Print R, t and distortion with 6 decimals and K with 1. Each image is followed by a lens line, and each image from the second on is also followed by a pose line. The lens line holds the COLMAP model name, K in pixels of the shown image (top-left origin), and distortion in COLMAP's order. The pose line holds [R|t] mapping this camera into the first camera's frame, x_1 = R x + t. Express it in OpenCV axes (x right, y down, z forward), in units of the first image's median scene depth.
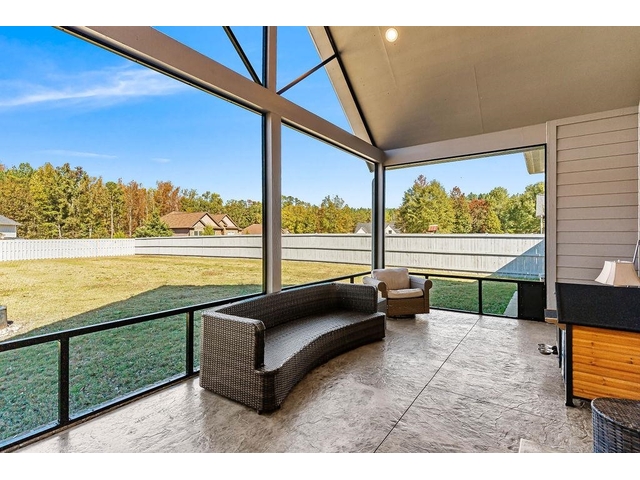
lens RADIAL K [[311.5, 0, 326.1], [0, 311.5, 235.1], [0, 0, 1]] dist [-0.000683, 0.001352]
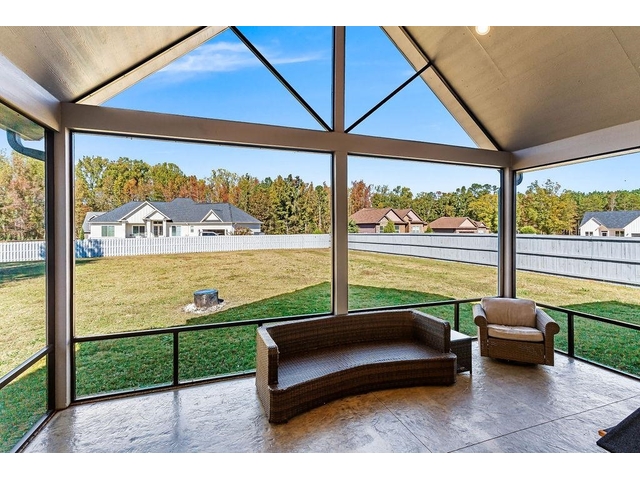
lens RADIAL K [[311.5, 0, 320.9], [0, 311.5, 228.9], [0, 0, 1]] dist [-0.000683, 0.001352]
pose [[0.818433, -0.000622, -0.574601, 0.112502], [0.003407, 0.999987, 0.003771, -0.033473], [0.574591, -0.005044, 0.818425, 0.017628]]
